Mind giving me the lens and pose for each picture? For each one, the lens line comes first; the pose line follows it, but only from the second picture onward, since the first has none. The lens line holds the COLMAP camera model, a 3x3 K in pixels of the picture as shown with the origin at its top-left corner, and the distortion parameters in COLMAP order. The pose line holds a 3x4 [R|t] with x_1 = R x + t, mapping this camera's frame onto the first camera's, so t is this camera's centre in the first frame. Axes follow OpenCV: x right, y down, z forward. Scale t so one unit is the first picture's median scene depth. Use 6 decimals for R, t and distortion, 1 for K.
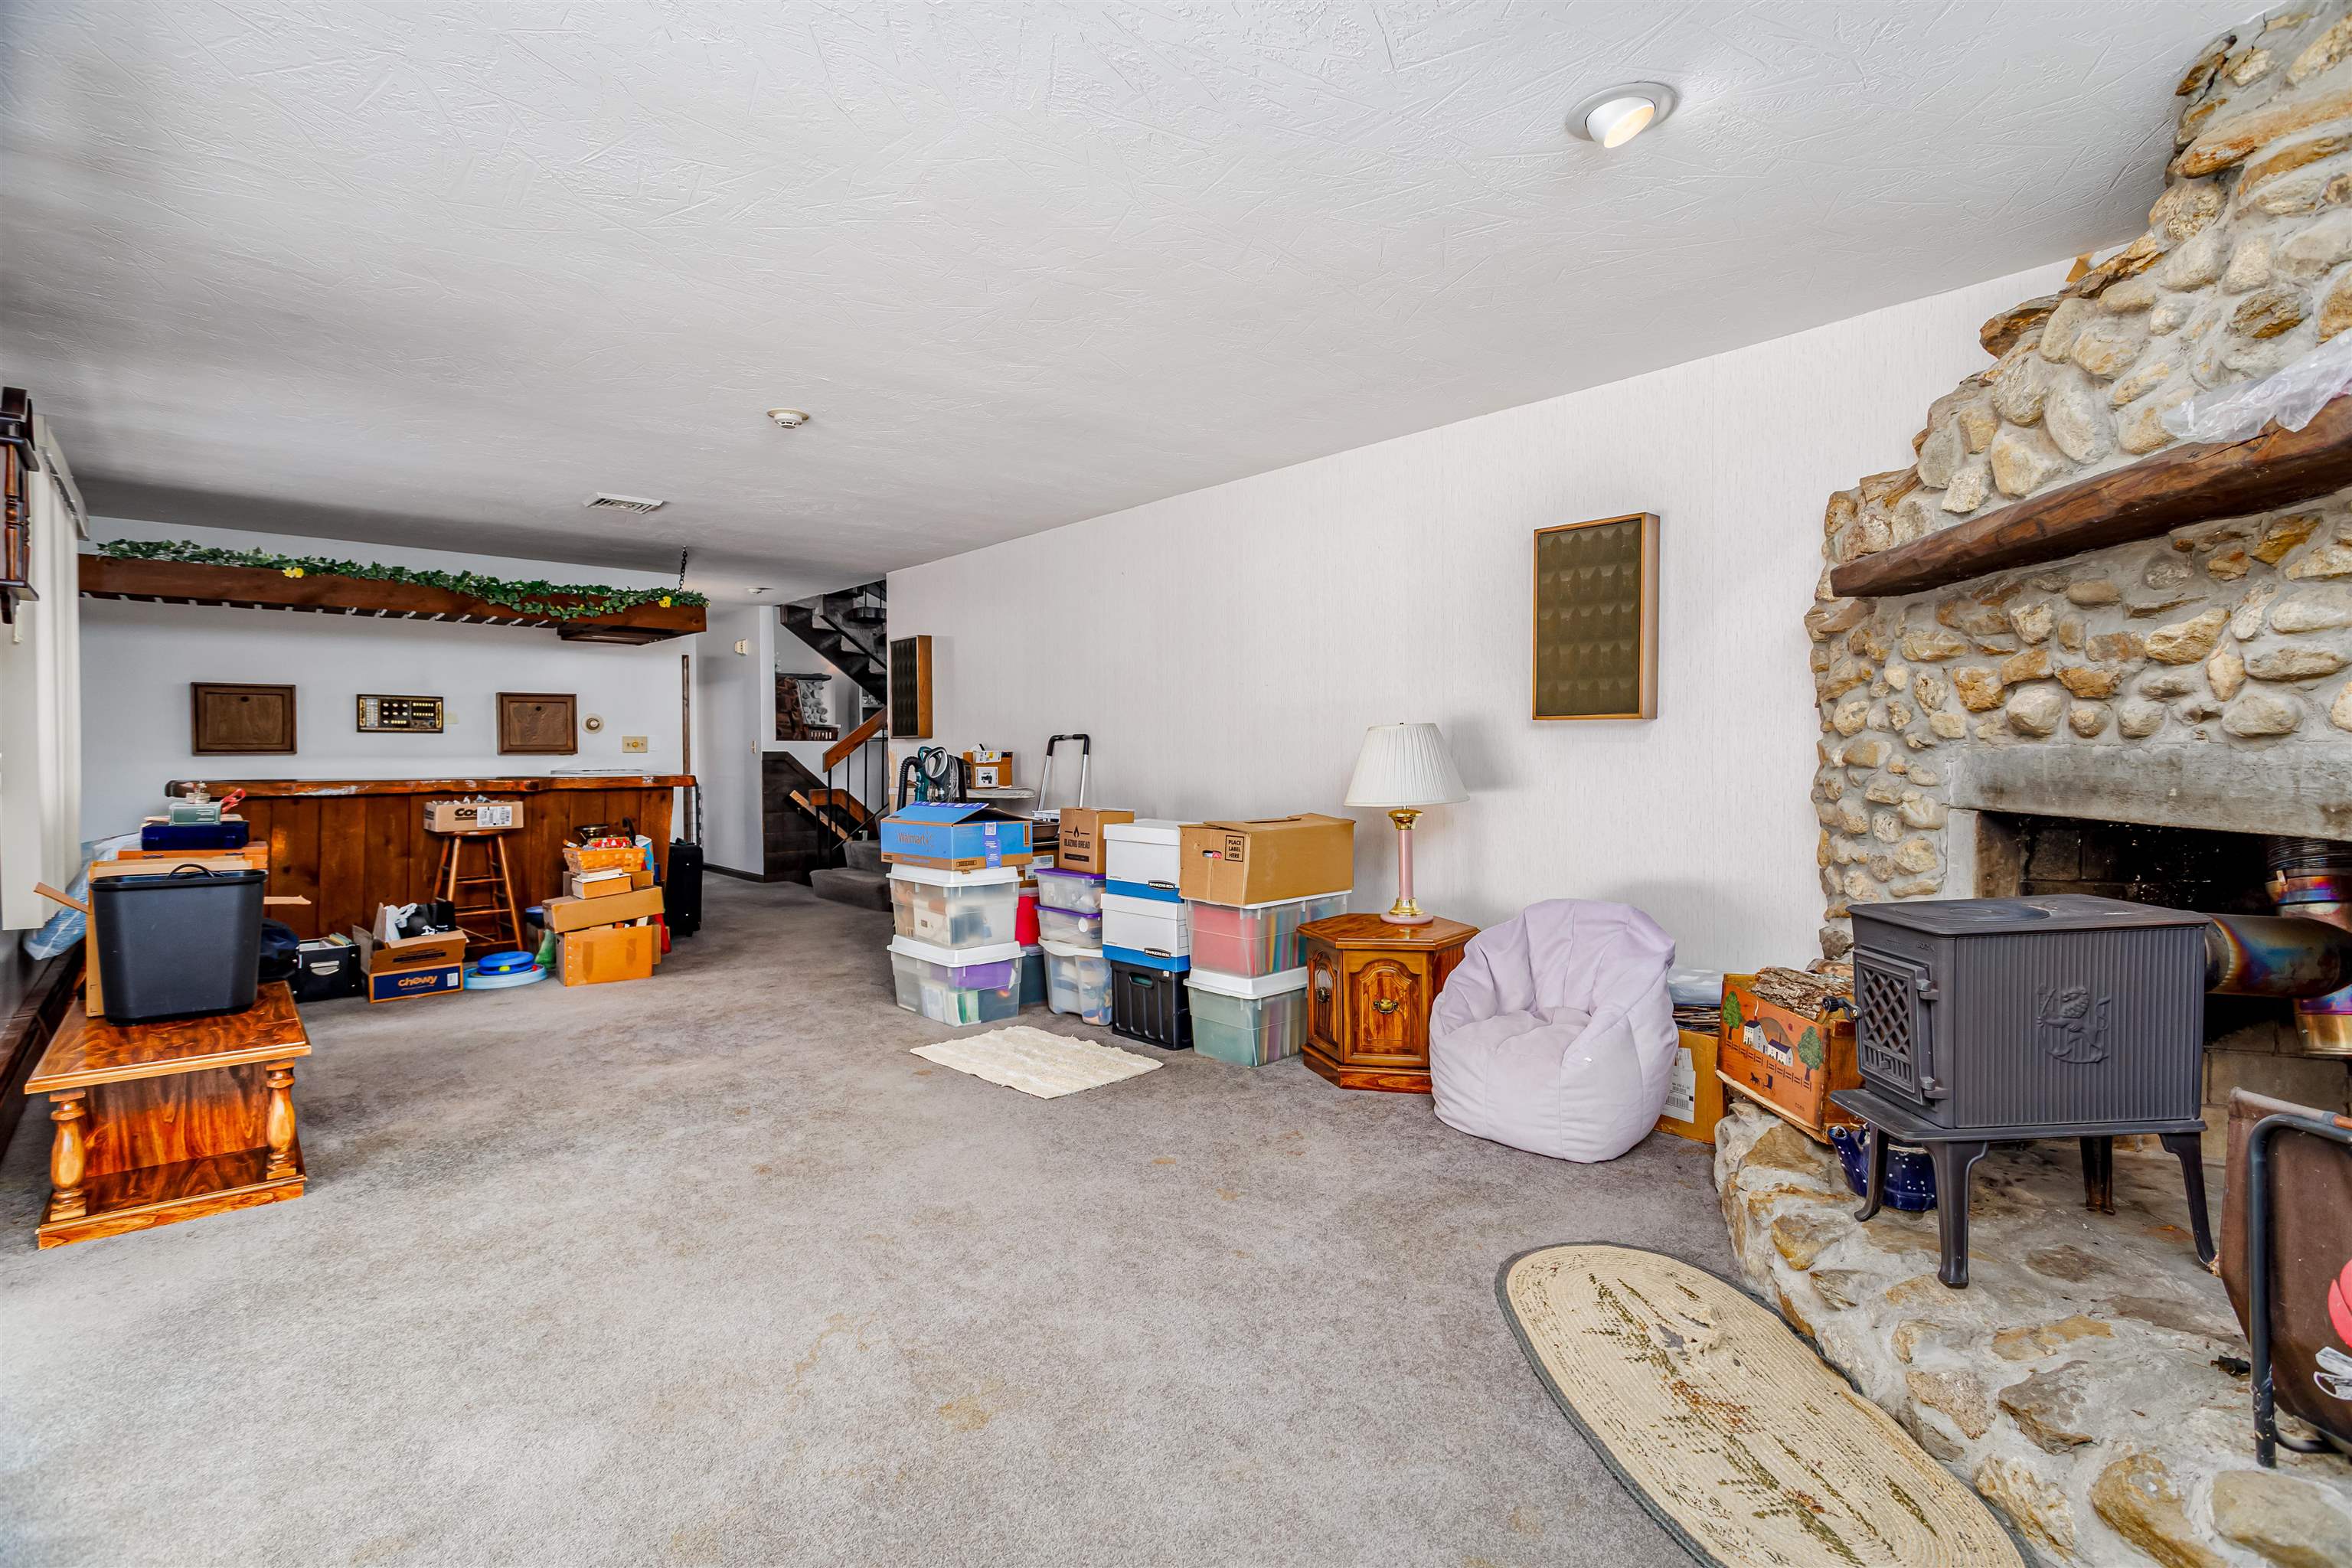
lens RADIAL K [[1075.0, 0, 1176.0], [0, 1075.0, 784.0], [0, 0, 1]] dist [0.001615, 0.000395]
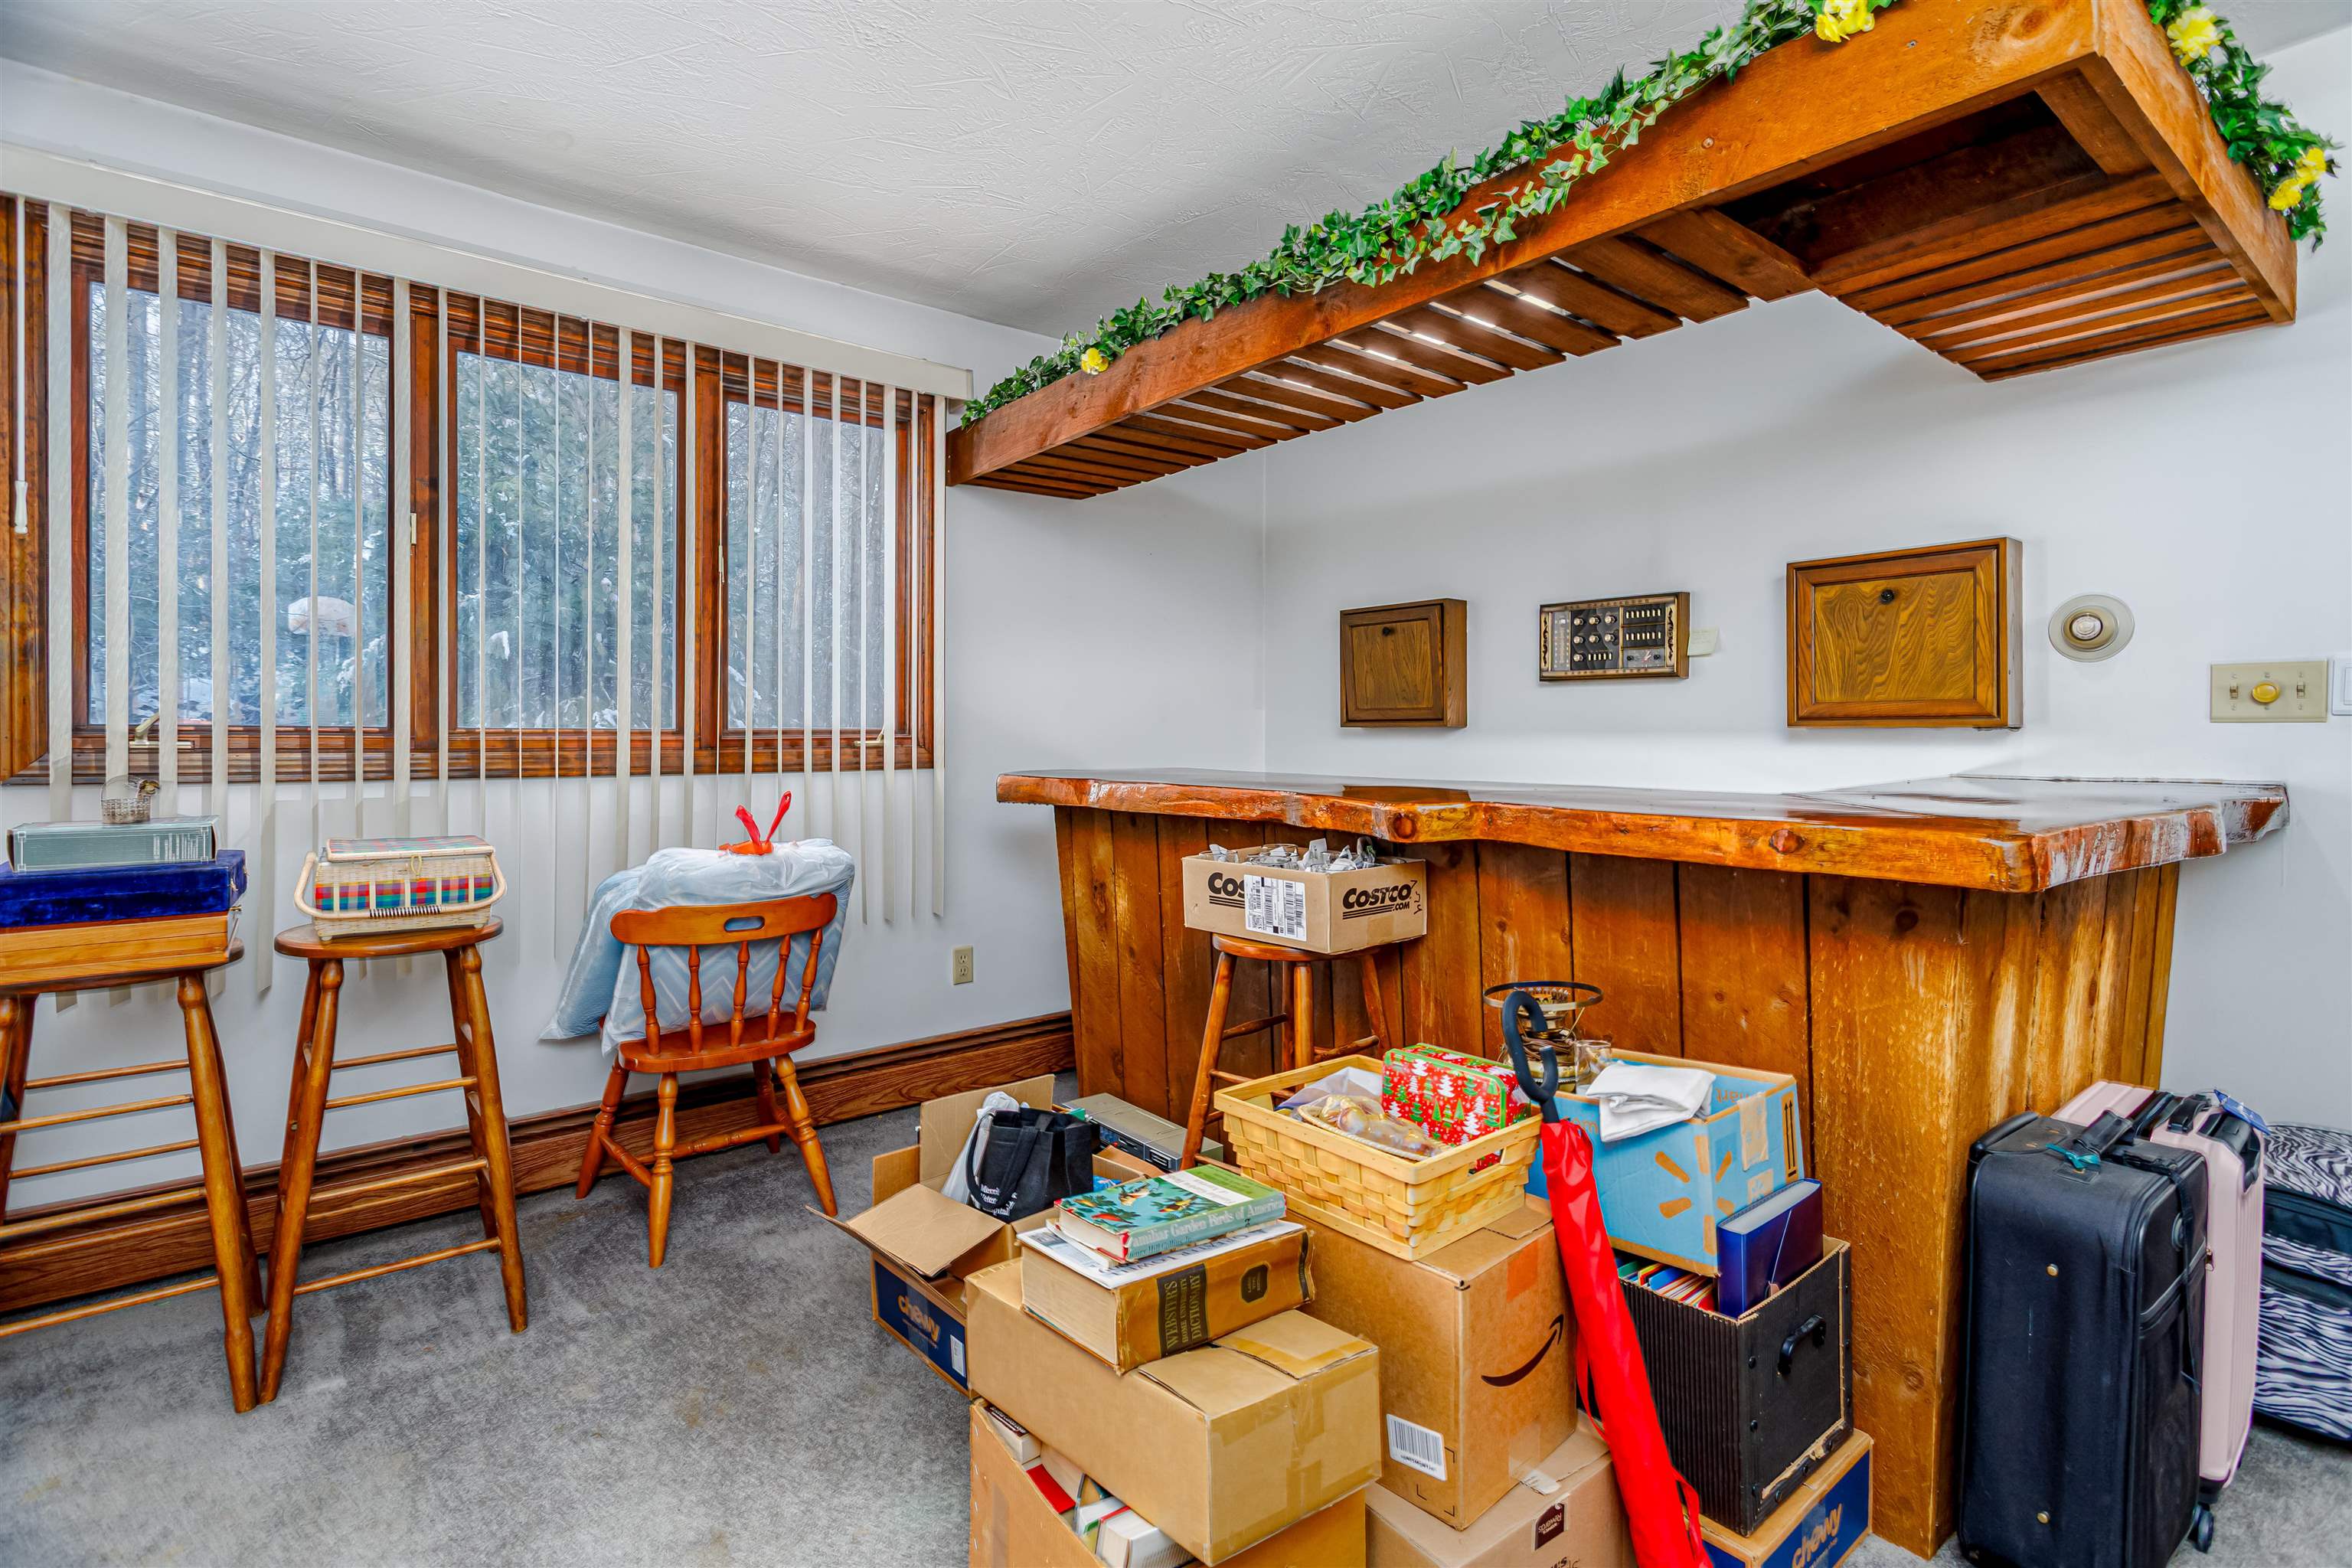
lens RADIAL K [[1321.1, 0, 1173.9], [0, 1321.1, 743.2], [0, 0, 1]] dist [-0.001264, -0.000166]
pose [[0.011516, 0.000359, -0.999934, -0.186672], [-0.025591, 0.999672, 0.000064, -0.018418], [0.999606, 0.025589, 0.011521, 0.852721]]
